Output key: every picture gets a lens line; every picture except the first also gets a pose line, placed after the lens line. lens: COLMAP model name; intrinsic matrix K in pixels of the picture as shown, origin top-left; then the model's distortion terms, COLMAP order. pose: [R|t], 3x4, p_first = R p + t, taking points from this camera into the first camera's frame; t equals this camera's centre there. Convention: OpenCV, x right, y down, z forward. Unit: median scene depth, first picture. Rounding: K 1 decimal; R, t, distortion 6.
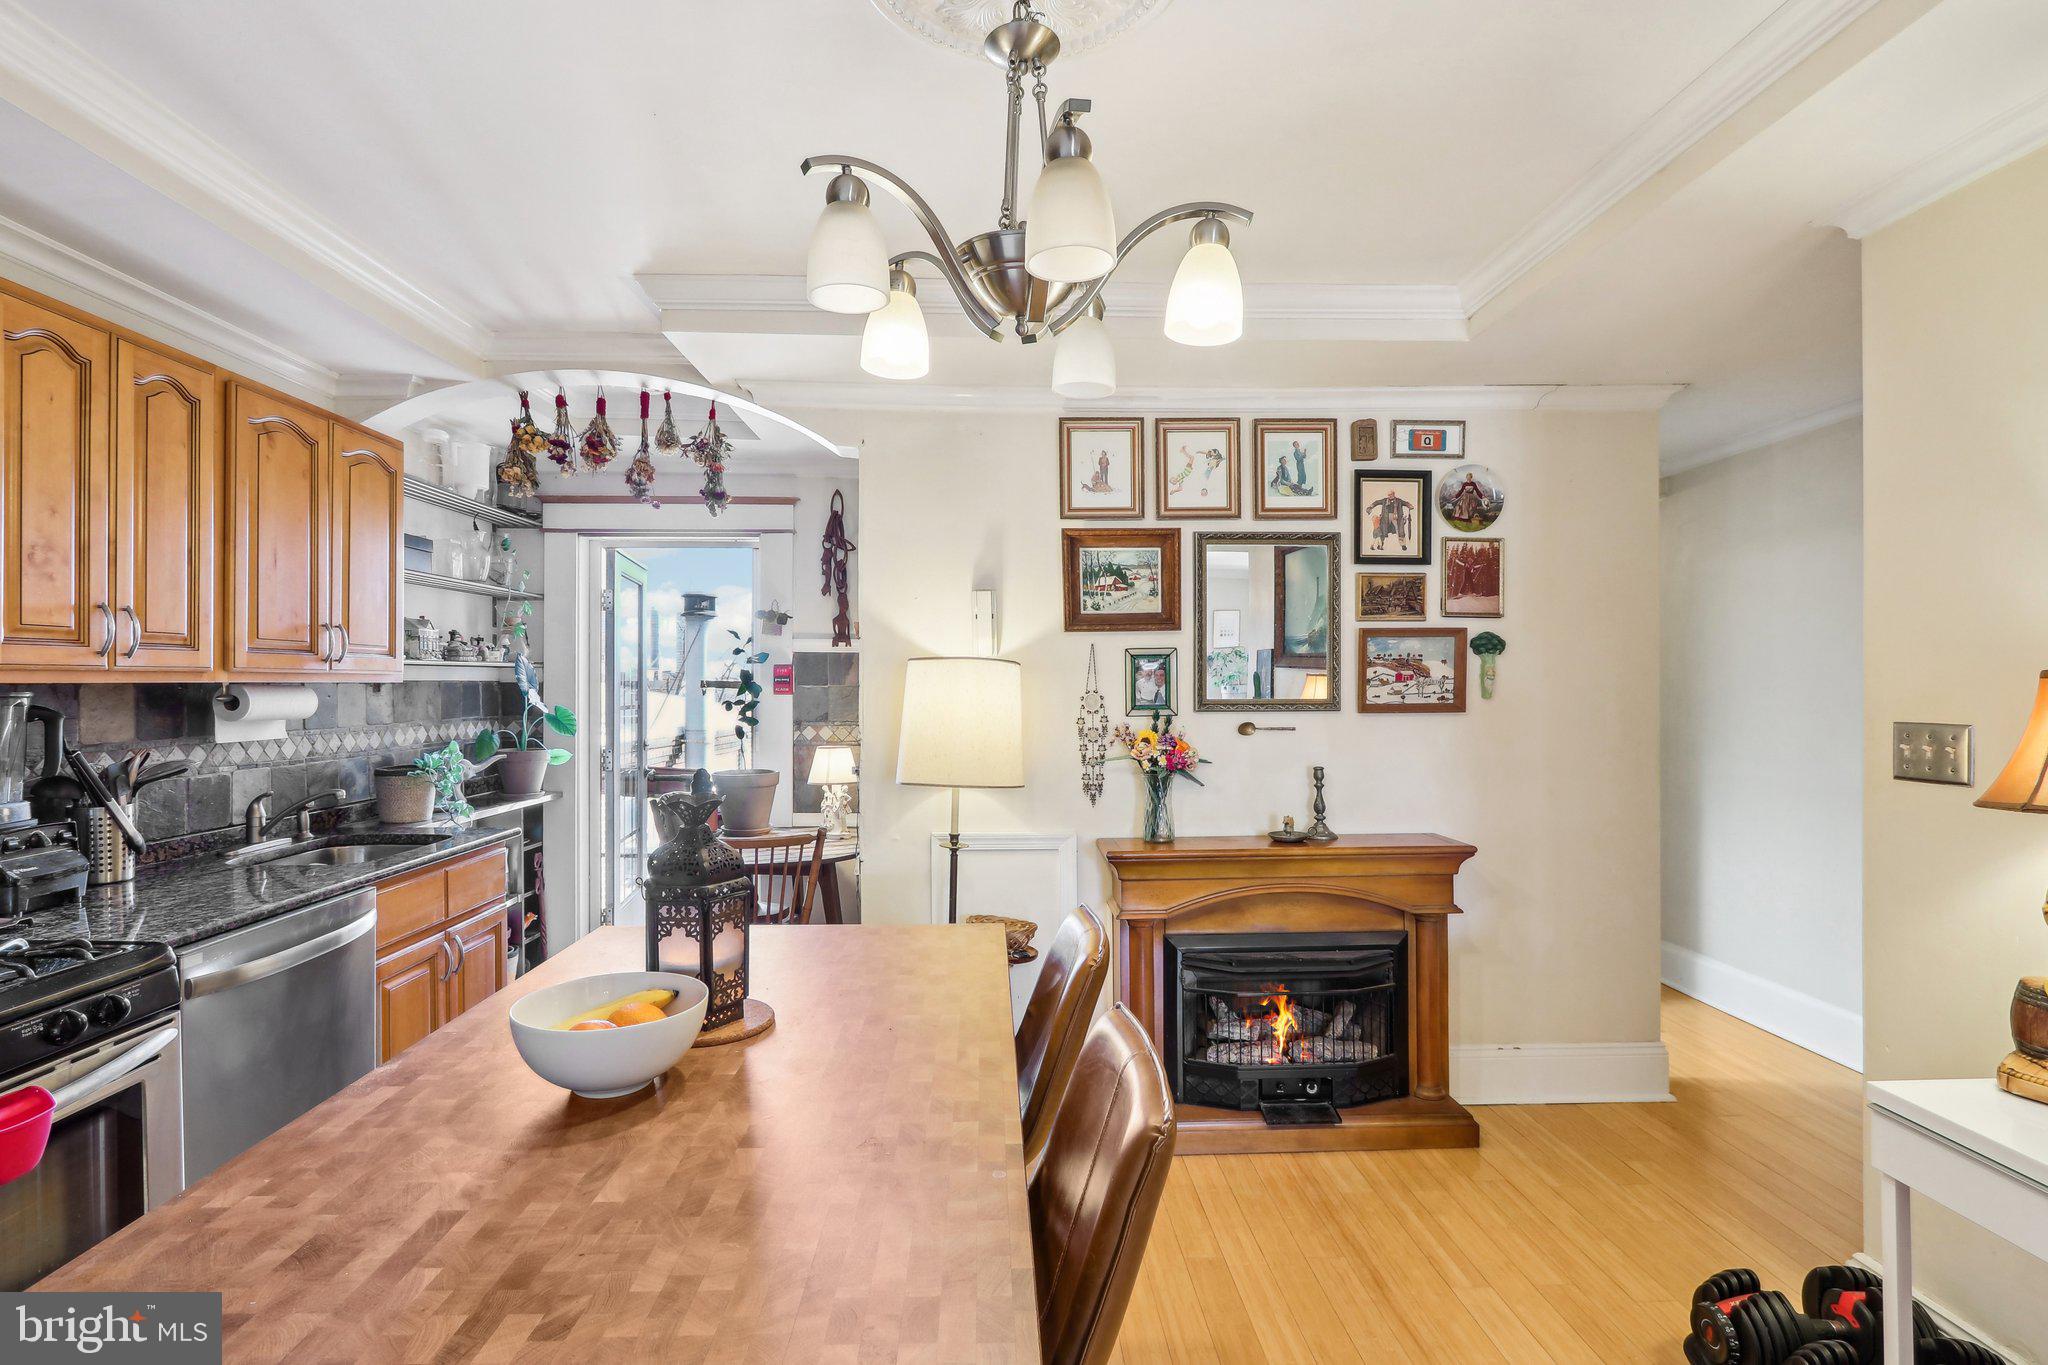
lens RADIAL K [[989.3, 0, 1024.0], [0, 989.3, 682.5], [0, 0, 1]] dist [-0.023747, 0.000653]
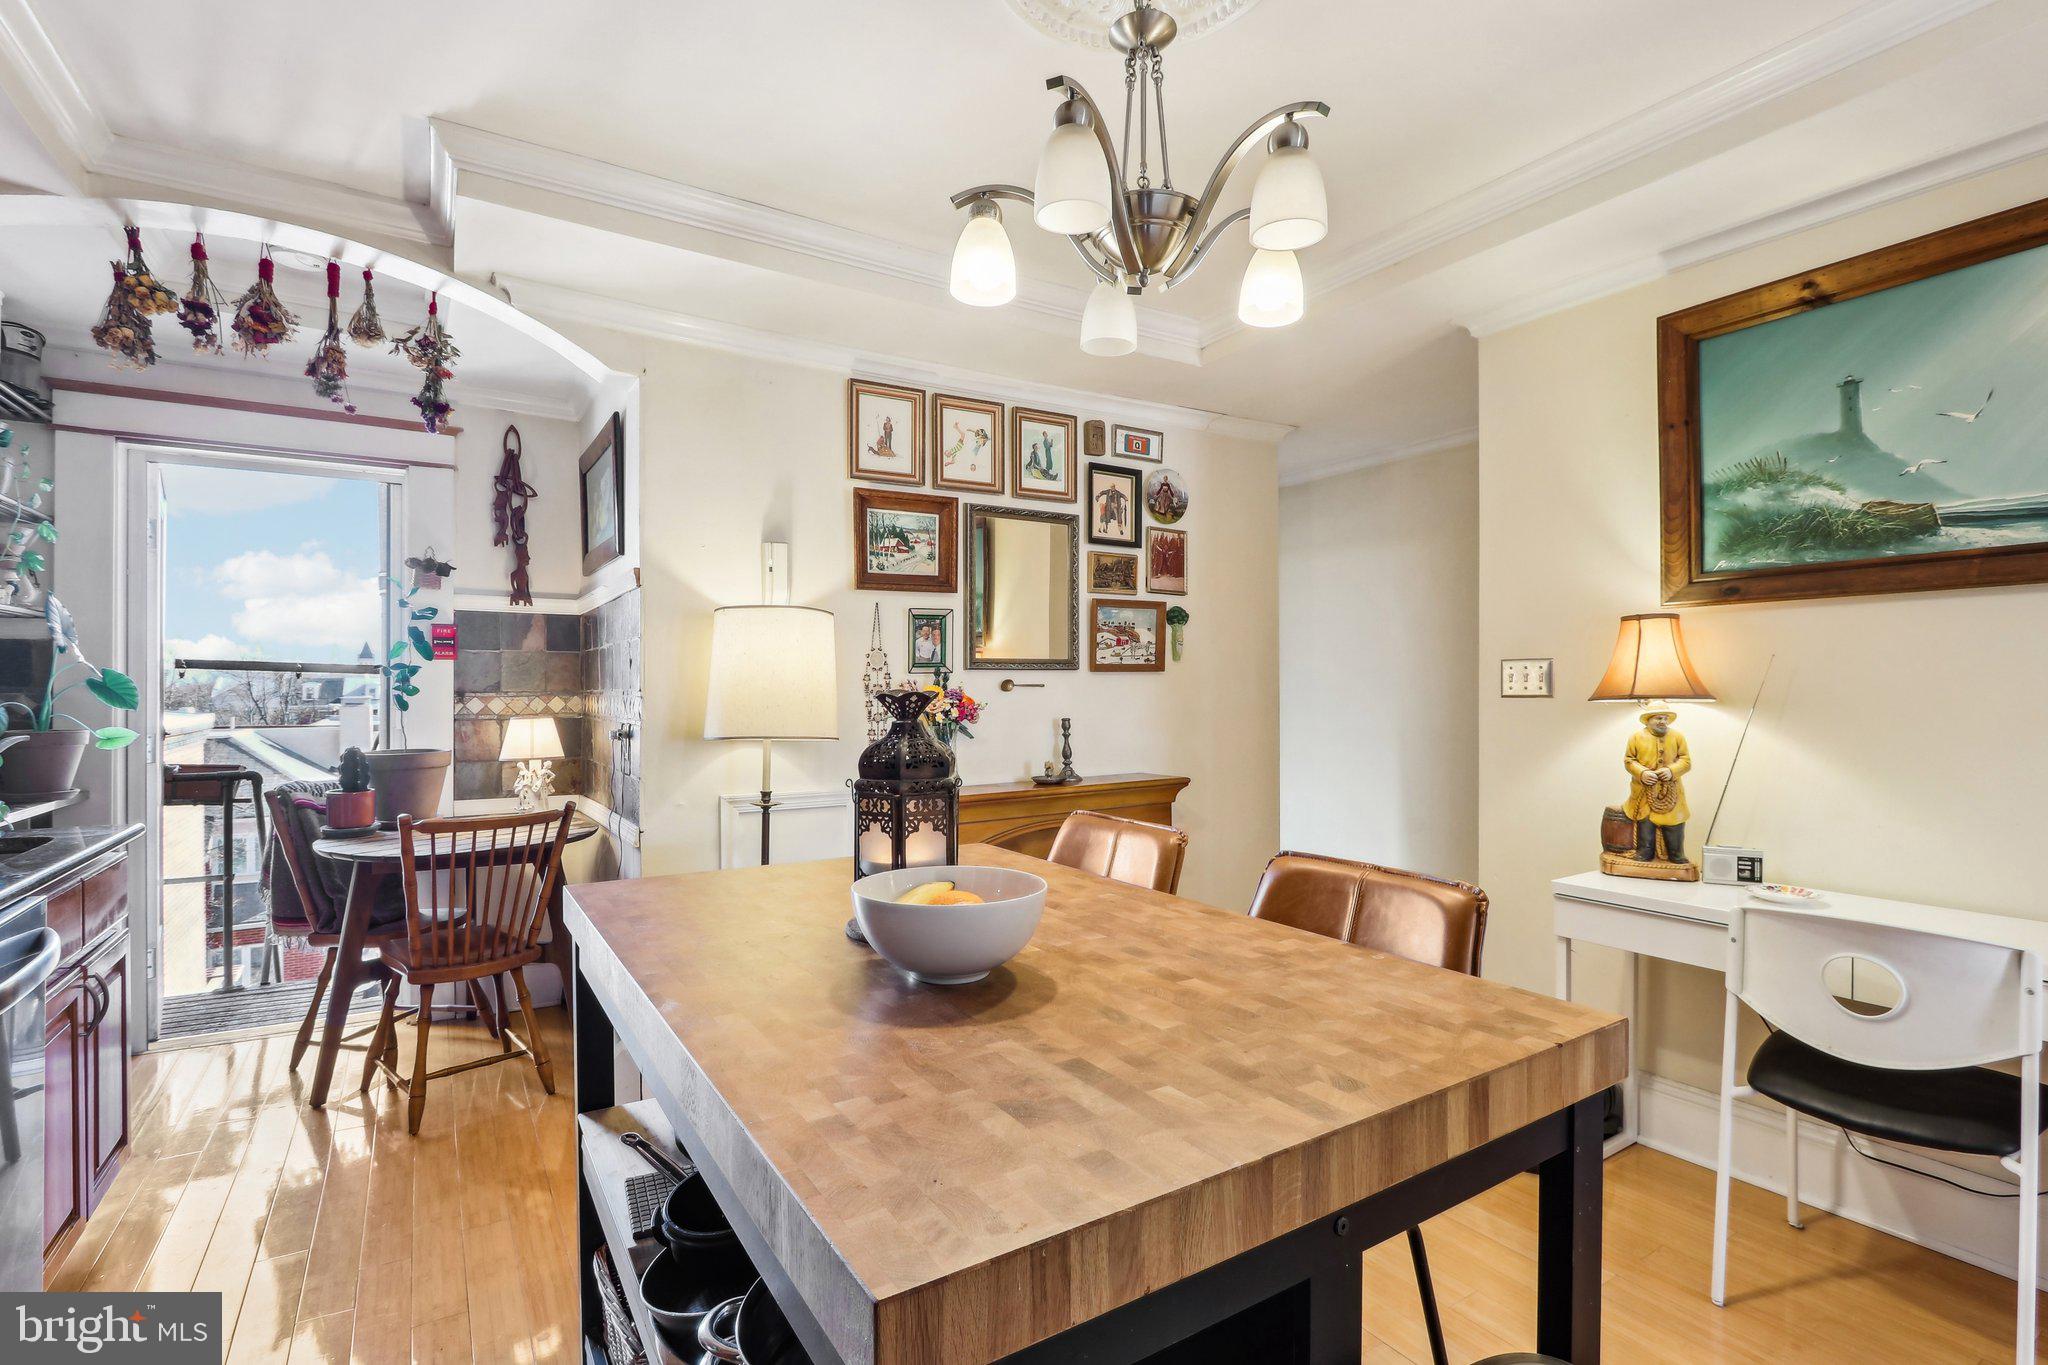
lens RADIAL K [[971.5, 0, 1024.0], [0, 971.5, 682.5], [0, 0, 1]] dist [-0.013567, 0.000936]
pose [[0.859859, -0.000889, 0.510531, -0.315001], [0.003544, 0.999985, -0.004228, 0.048544], [-0.510519, 0.005445, 0.859849, 0.054613]]
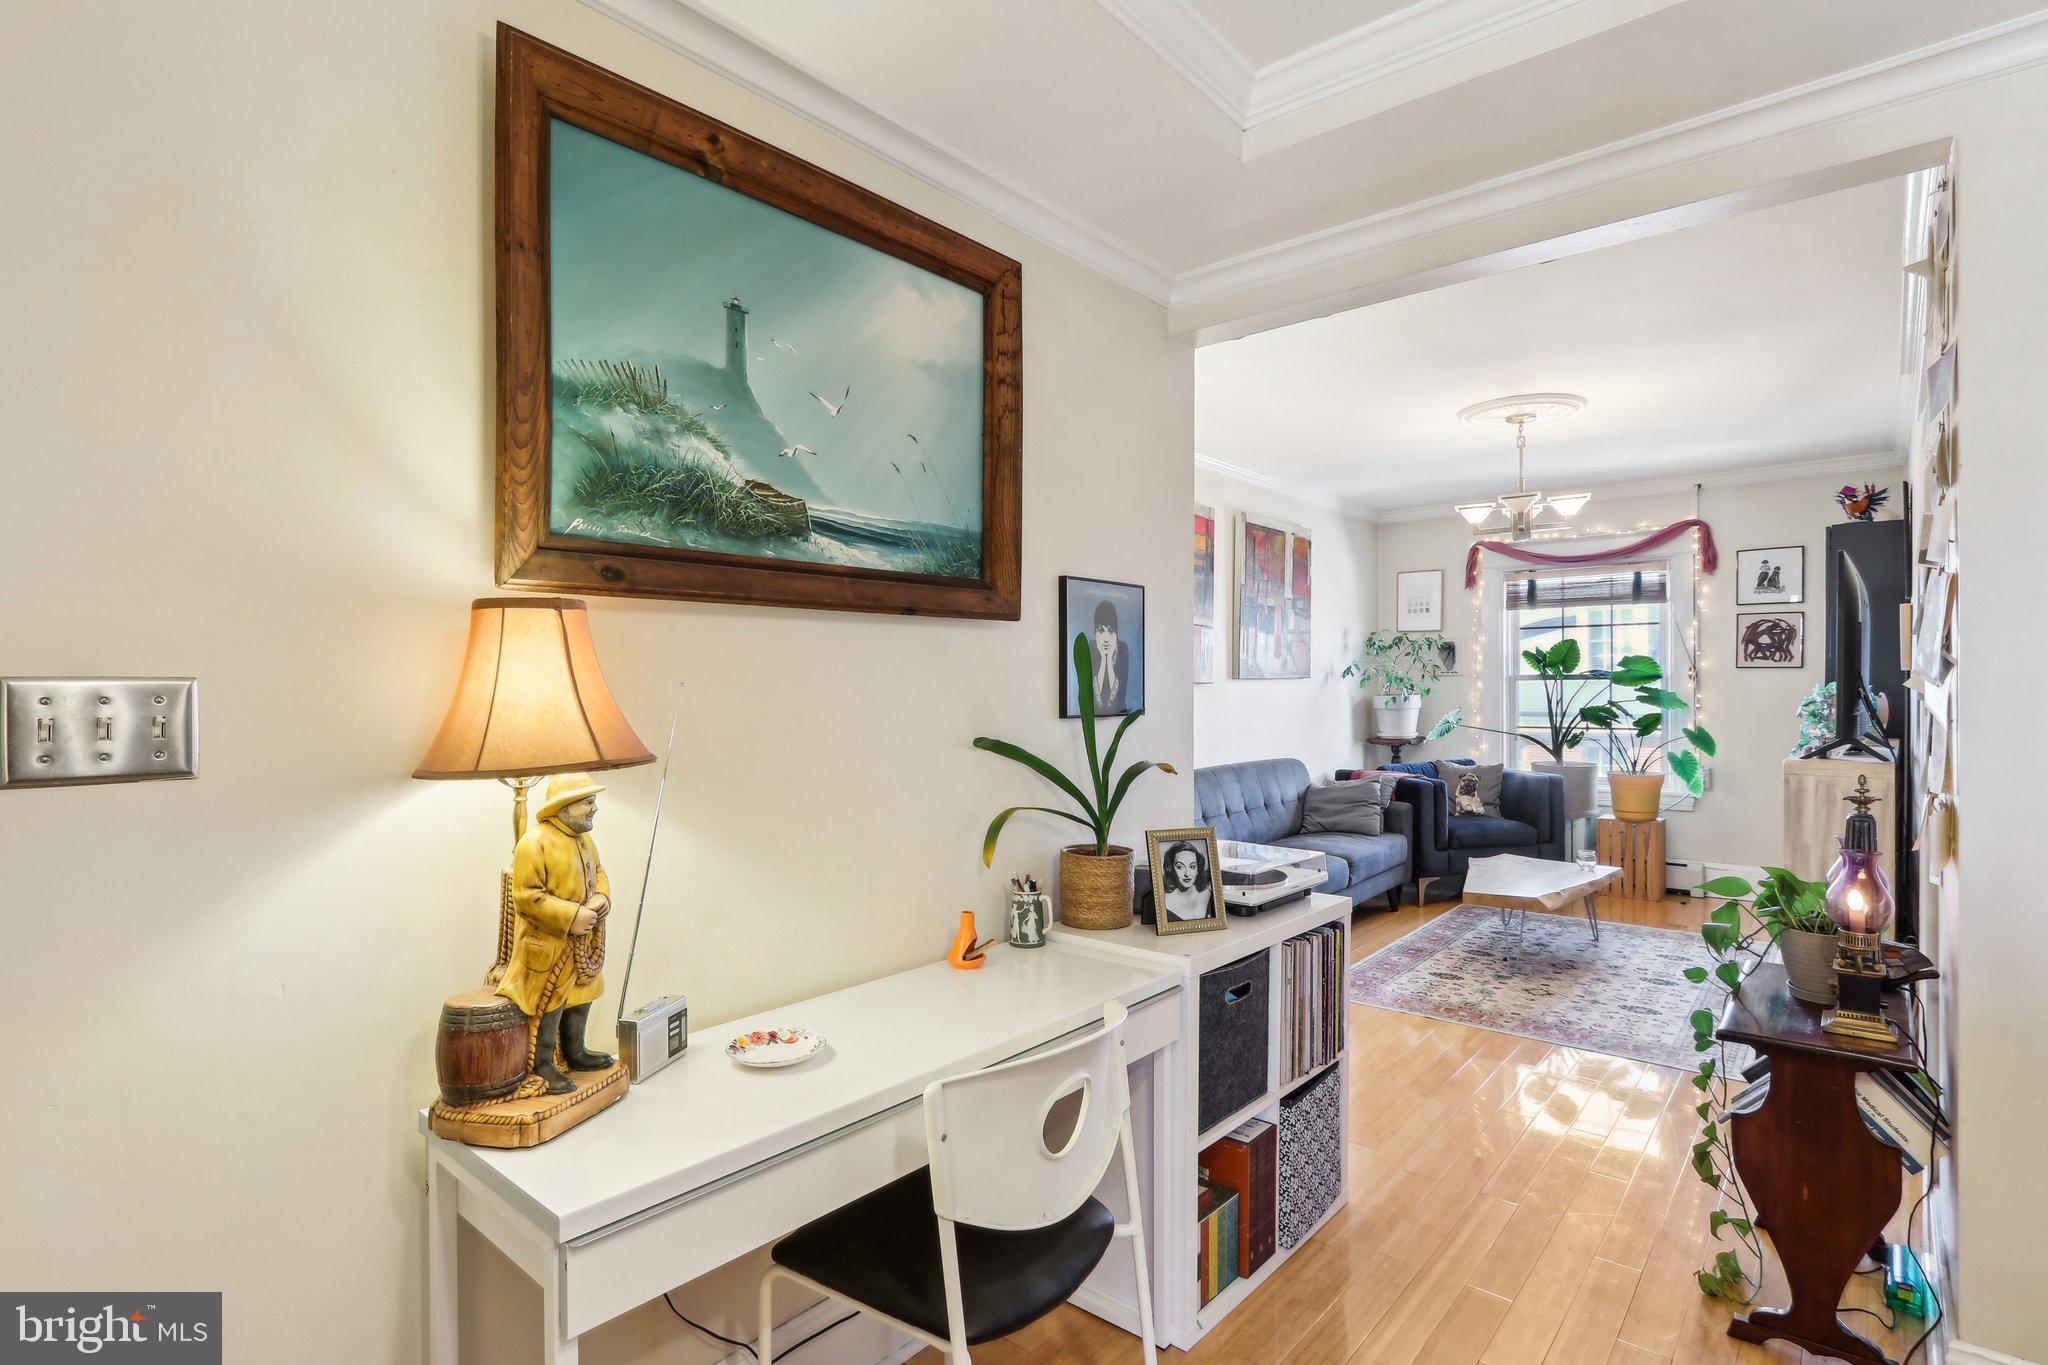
lens RADIAL K [[1016.9, 0, 1011.6], [0, 1016.9, 688.6], [0, 0, 1]] dist [-0.013784, 0.000144]
pose [[-0.740306, 0.003106, 0.672263, 0.090369], [0.005041, 0.999987, 0.000931, 0.029217], [-0.672251, 0.004078, -0.740312, 0.635250]]
